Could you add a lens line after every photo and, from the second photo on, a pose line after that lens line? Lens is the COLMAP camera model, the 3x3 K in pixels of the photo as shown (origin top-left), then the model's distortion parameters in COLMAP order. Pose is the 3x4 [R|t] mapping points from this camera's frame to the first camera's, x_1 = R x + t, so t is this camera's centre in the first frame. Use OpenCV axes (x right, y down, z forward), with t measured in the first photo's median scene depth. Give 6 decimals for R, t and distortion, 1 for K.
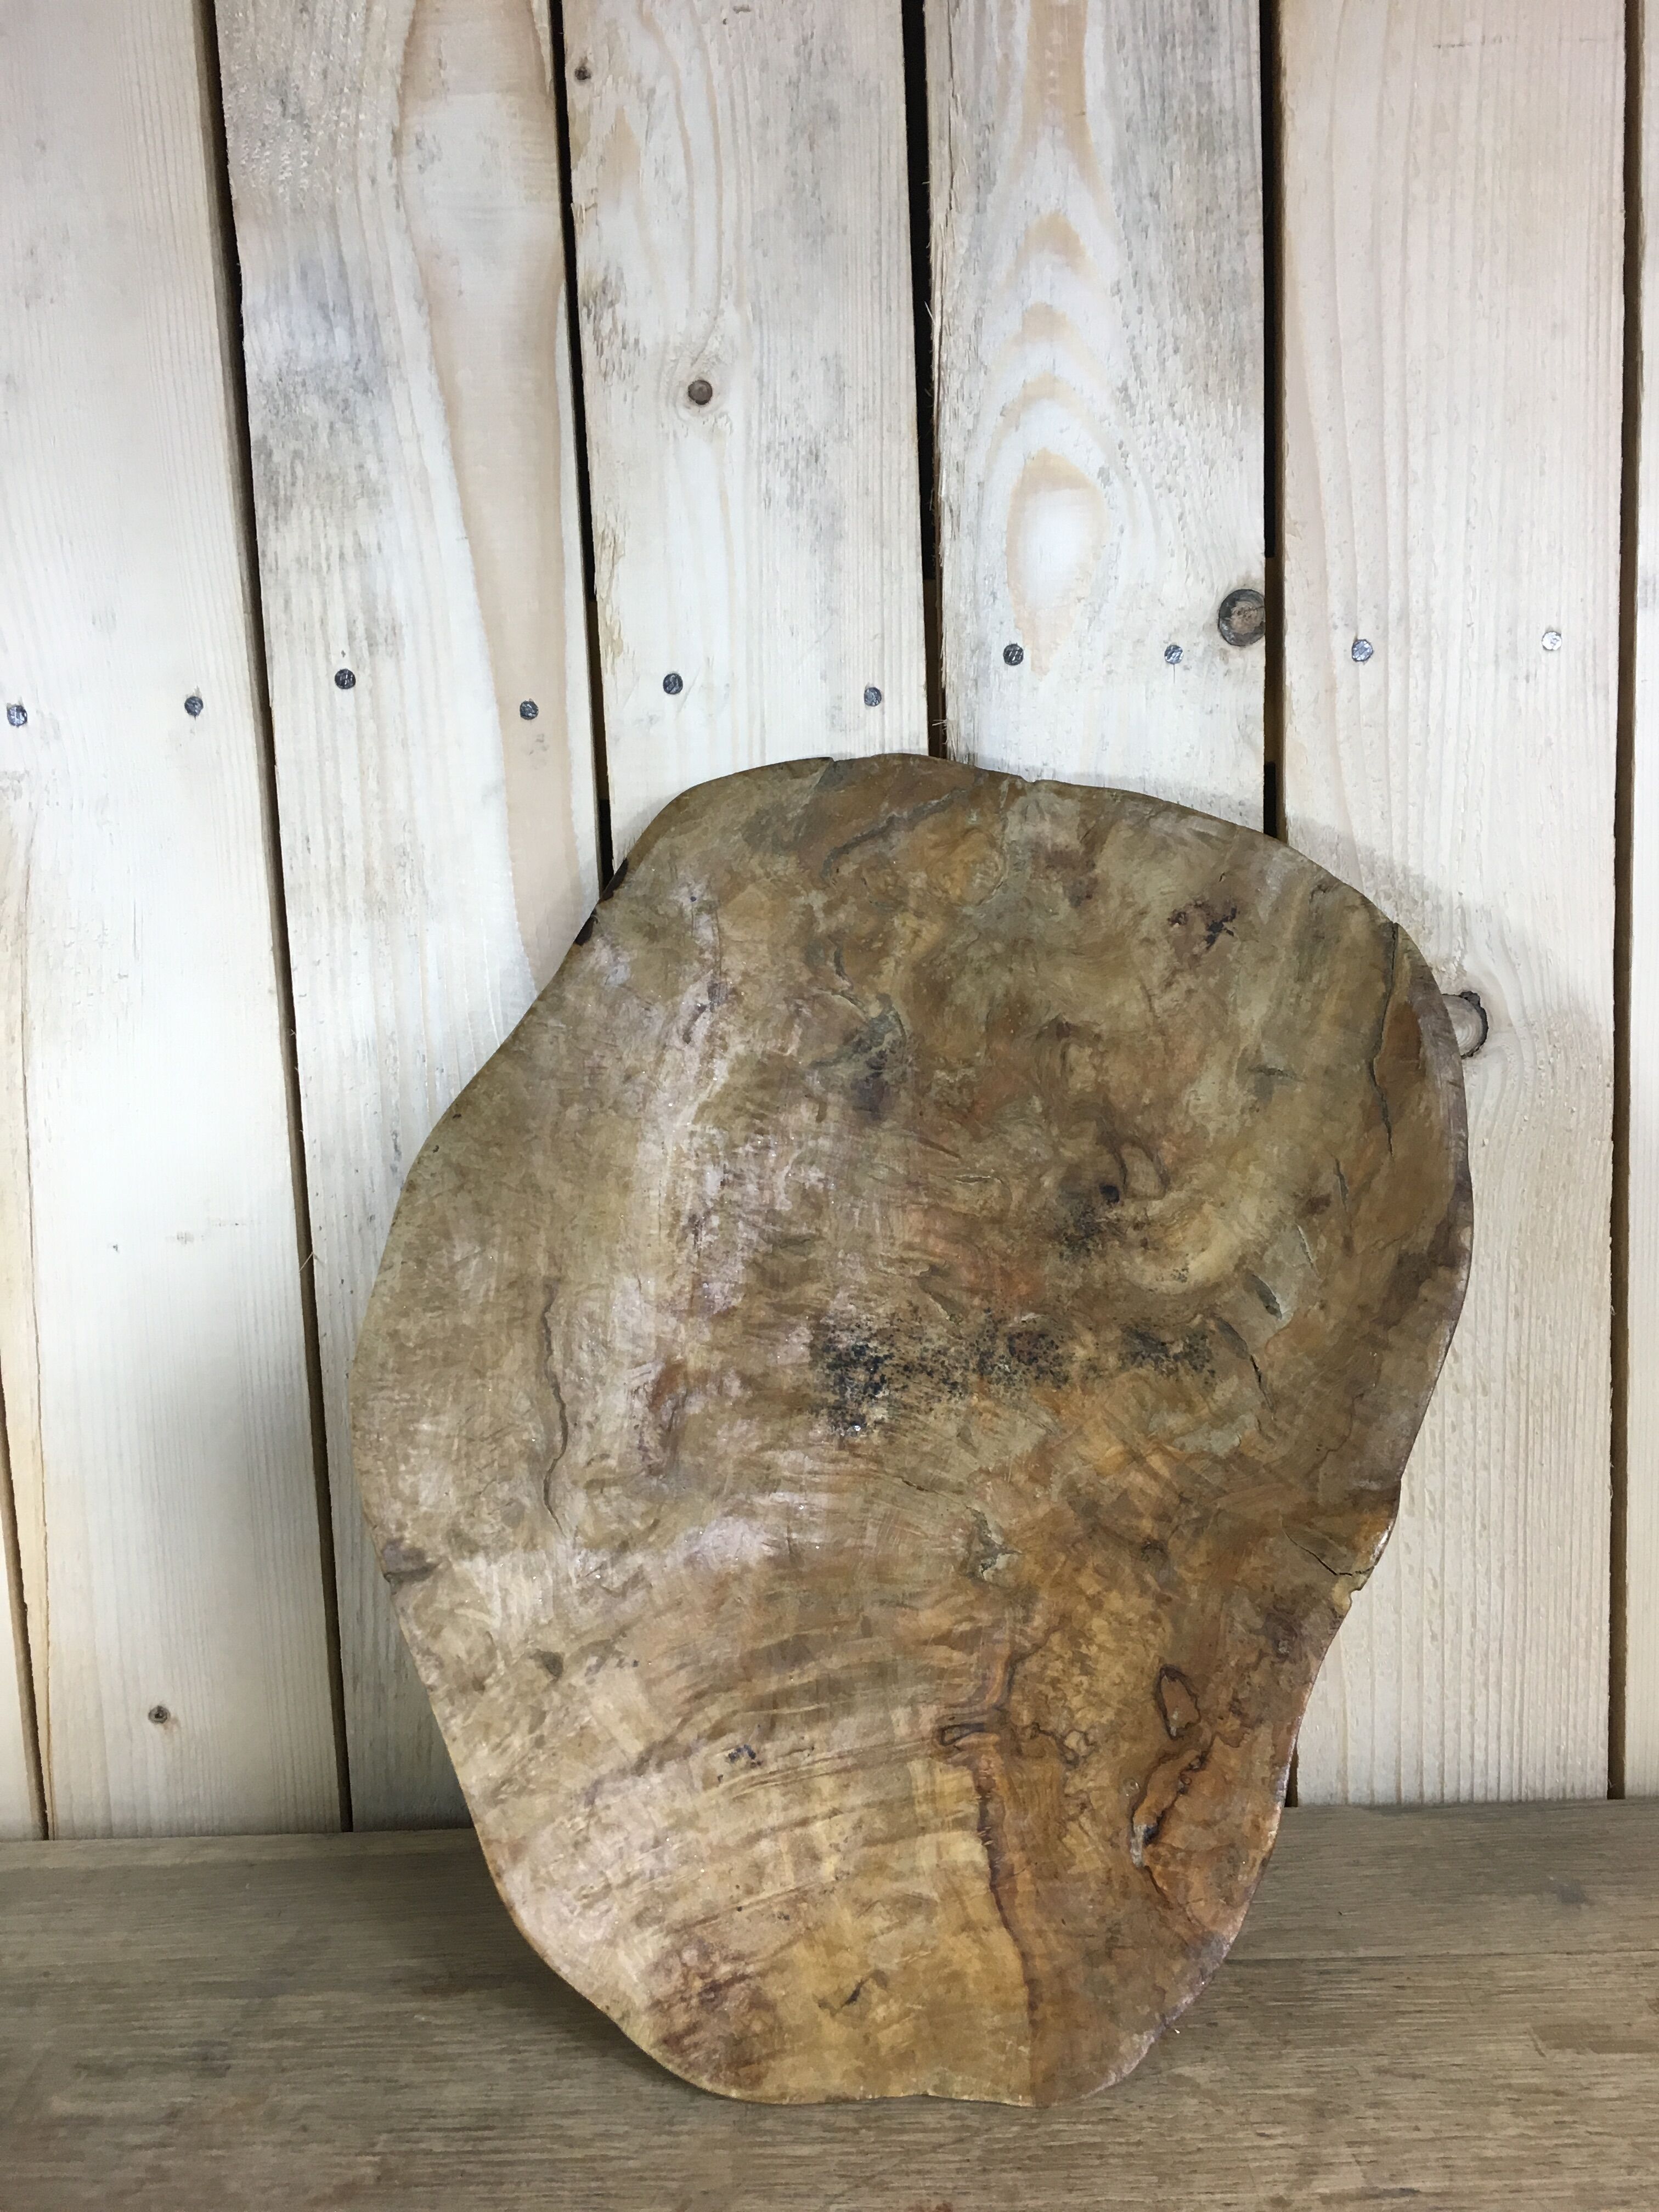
lens RADIAL K [[1904.7, 0, 828.3], [0, 1904.7, 1135.3], [0, 0, 1]] dist [0.083346, -0.127981]
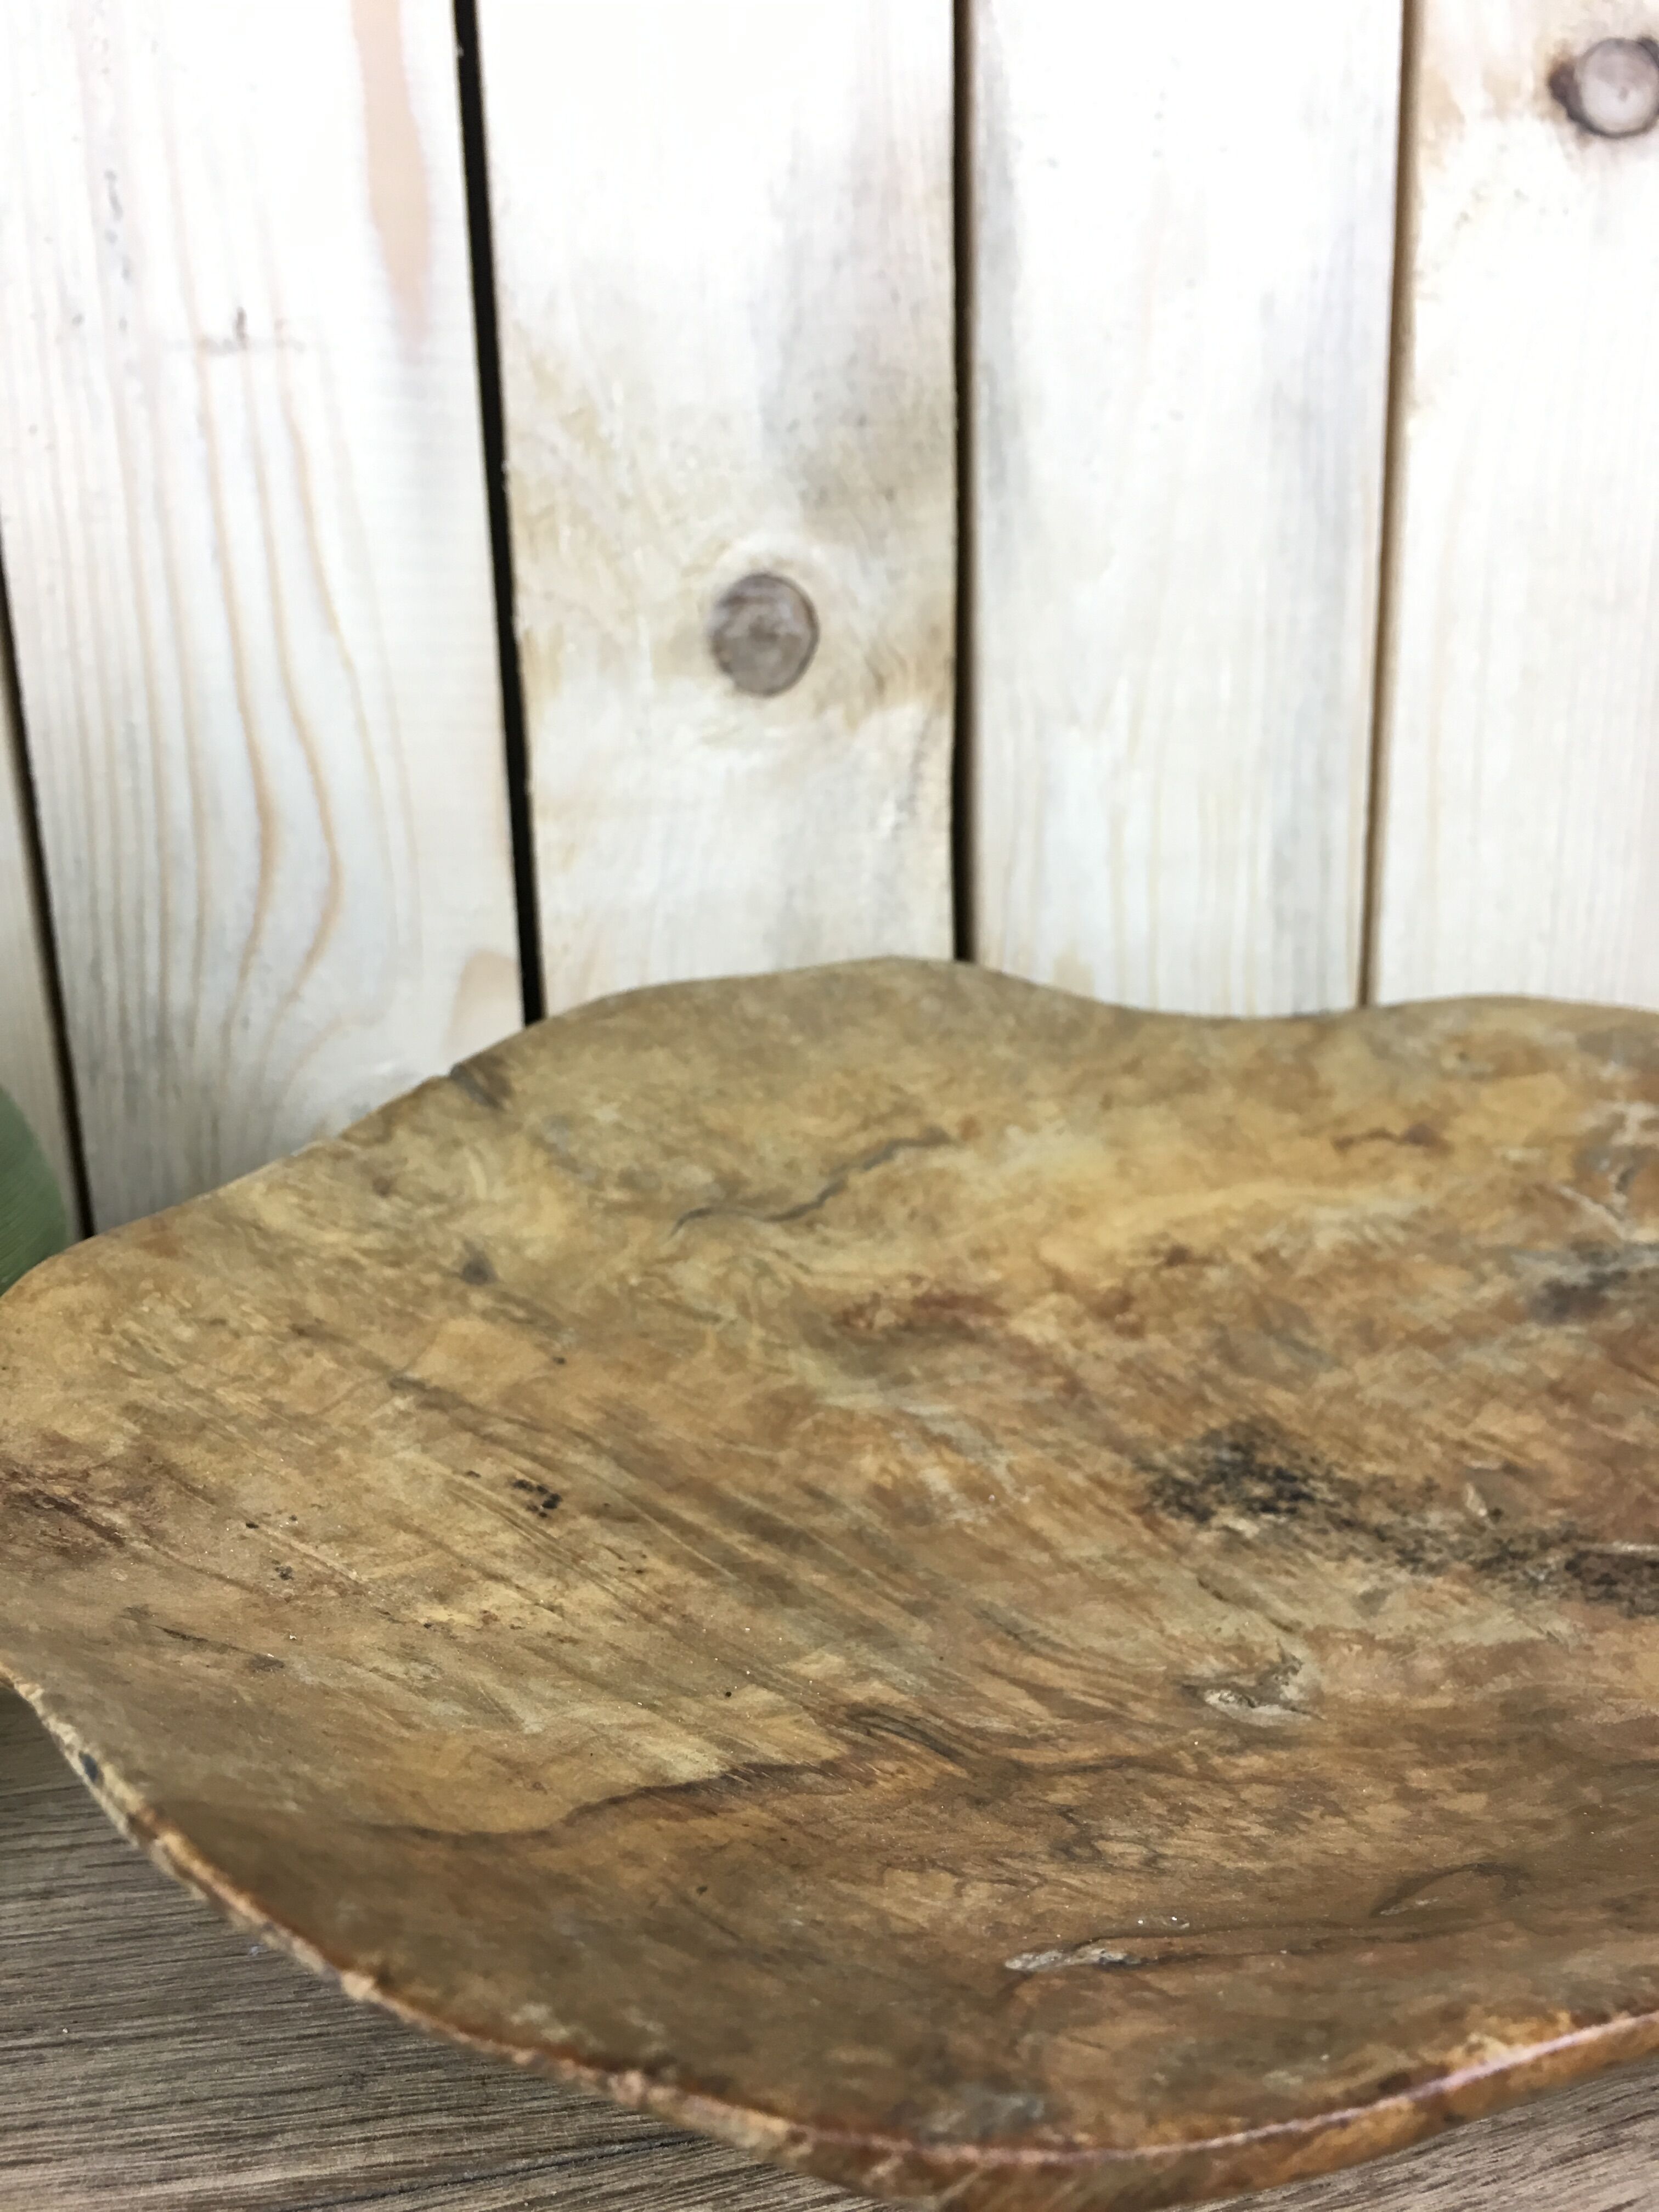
lens RADIAL K [[1940.9, 0, 819.8], [0, 1940.9, 1116.4], [0, 0, 1]] dist [0.073135, -0.132621]
pose [[0.971009, -0.050516, 0.233643, -0.175041], [0.020349, 0.991336, 0.129765, 0.236649], [-0.238174, -0.121249, 0.963624, 0.306916]]
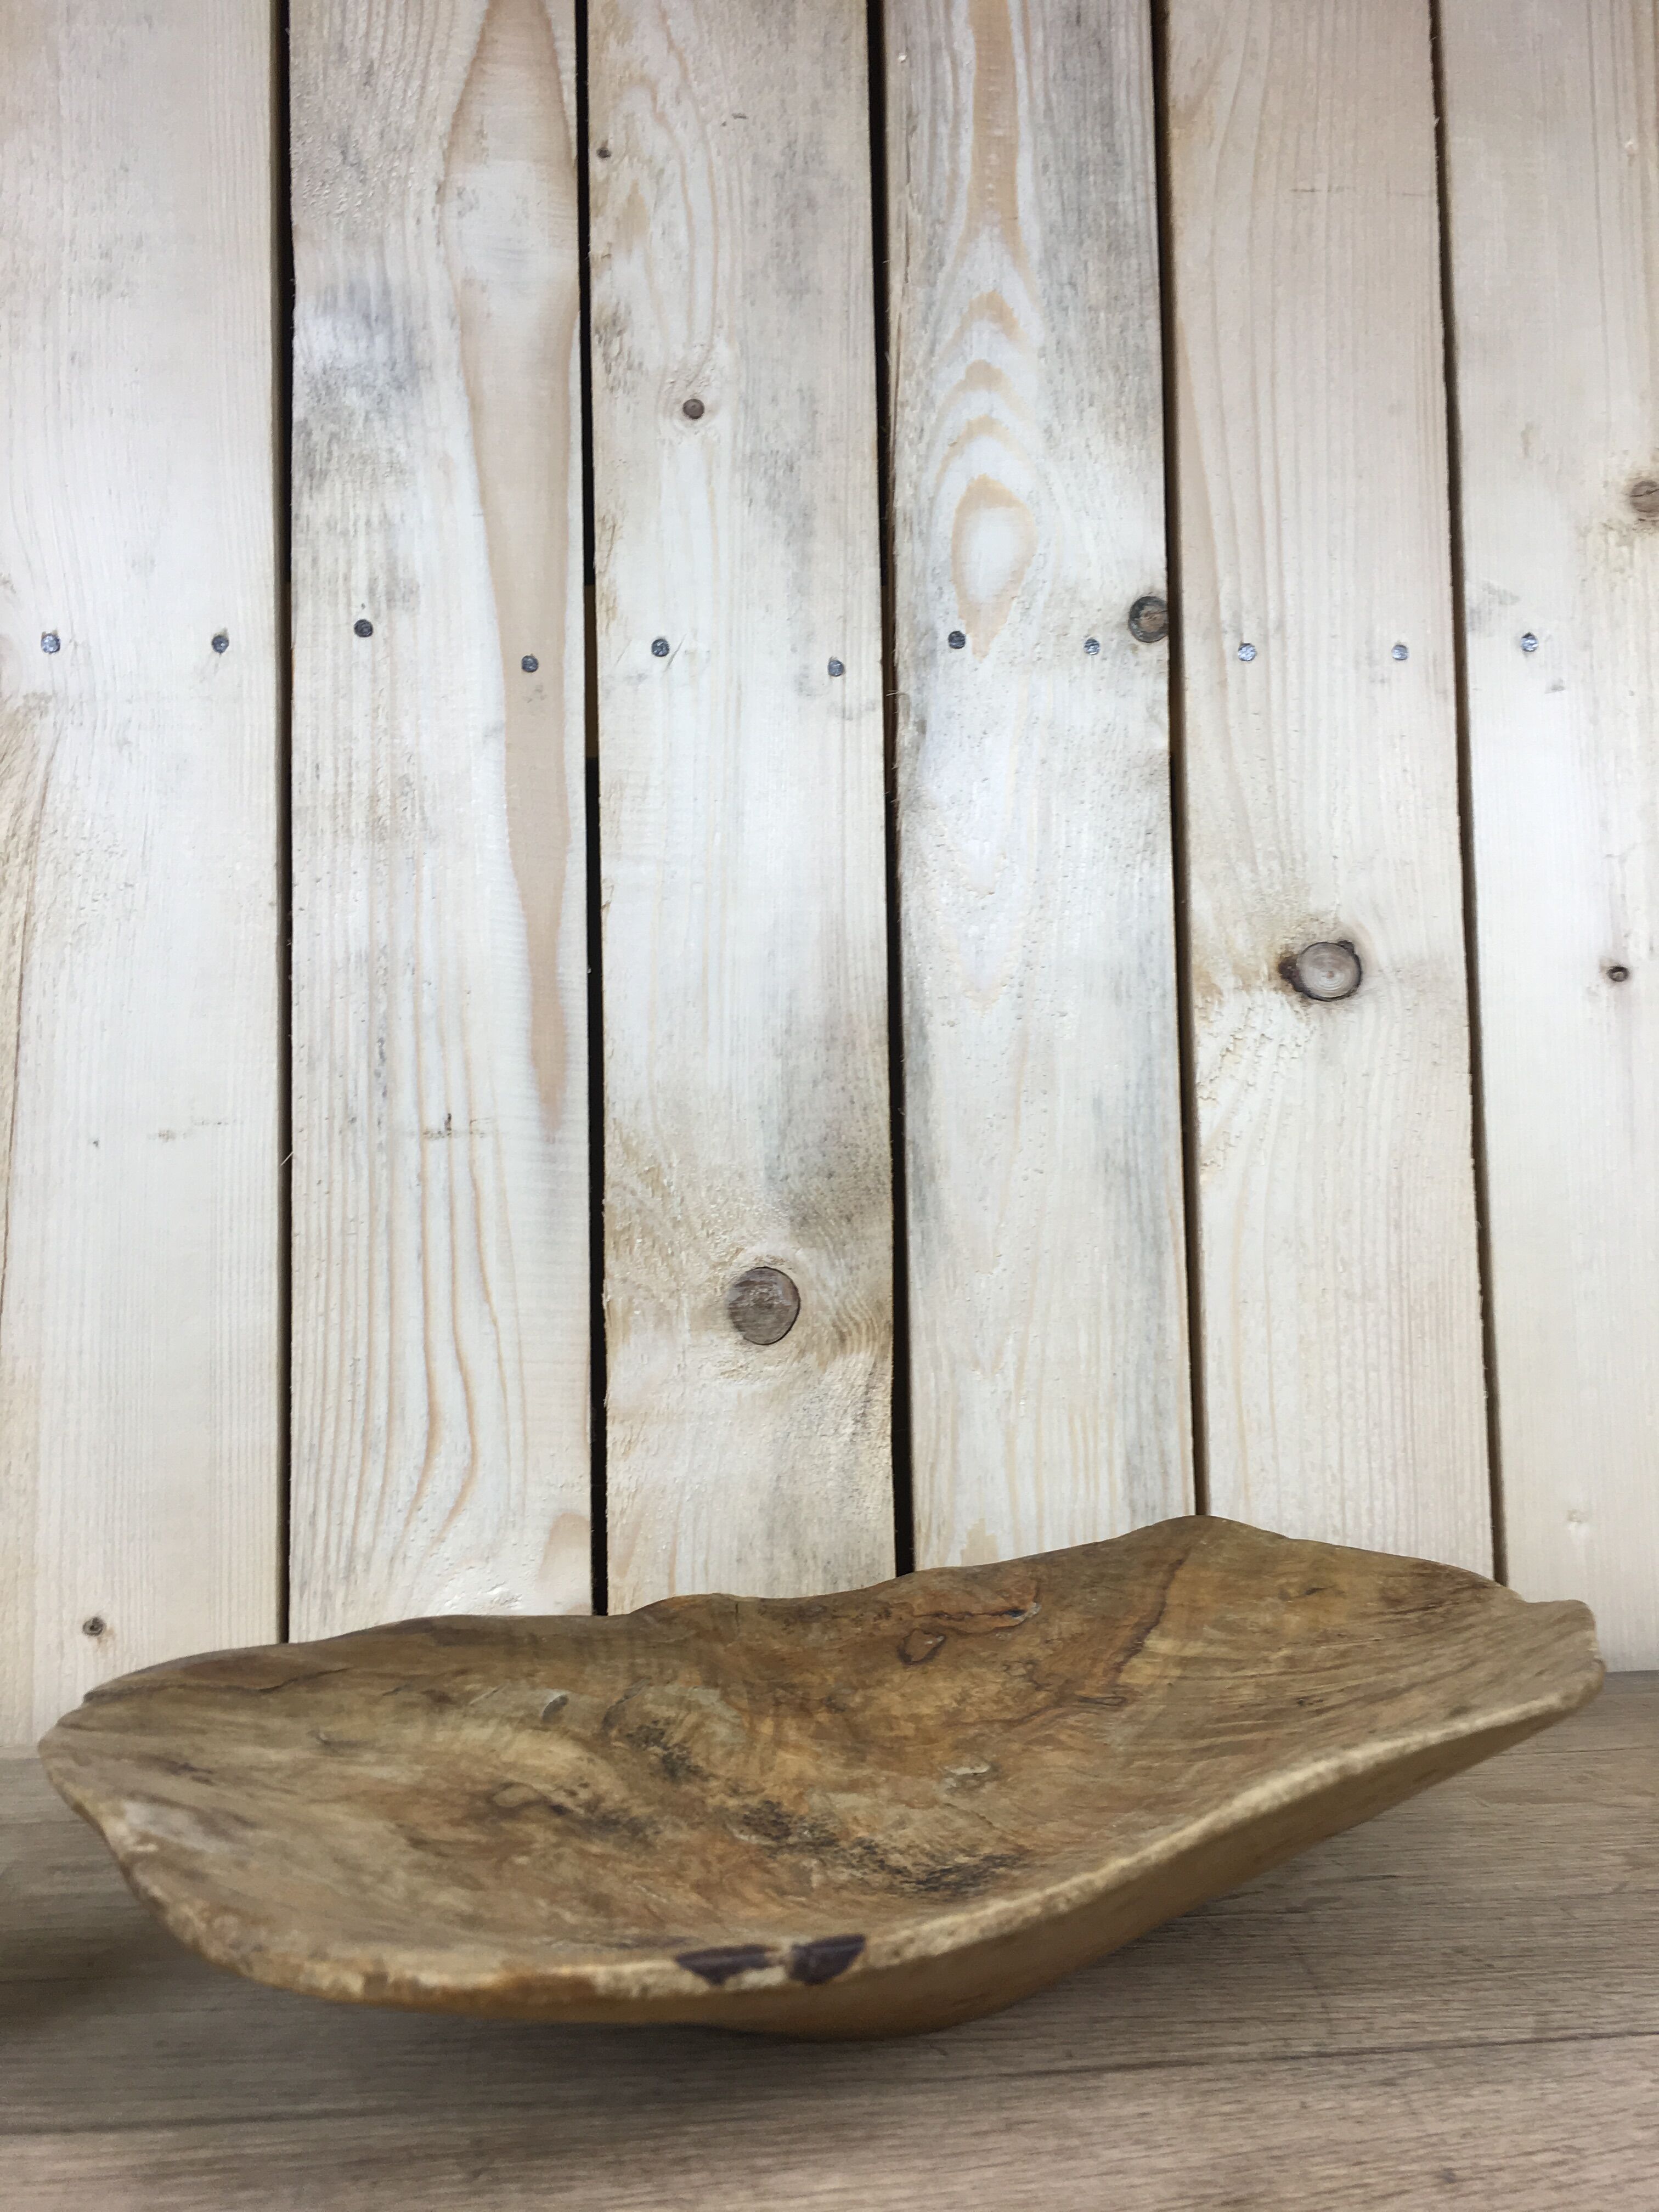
lens RADIAL K [[1904.7, 0, 818.8], [0, 1904.7, 1106.7], [0, 0, 1]] dist [0.083346, -0.127981]
pose [[0.991792, 0.030665, 0.124131, -0.121881], [-0.005617, 0.980328, -0.197296, 0.256039], [-0.127739, 0.194980, 0.972453, -0.061049]]
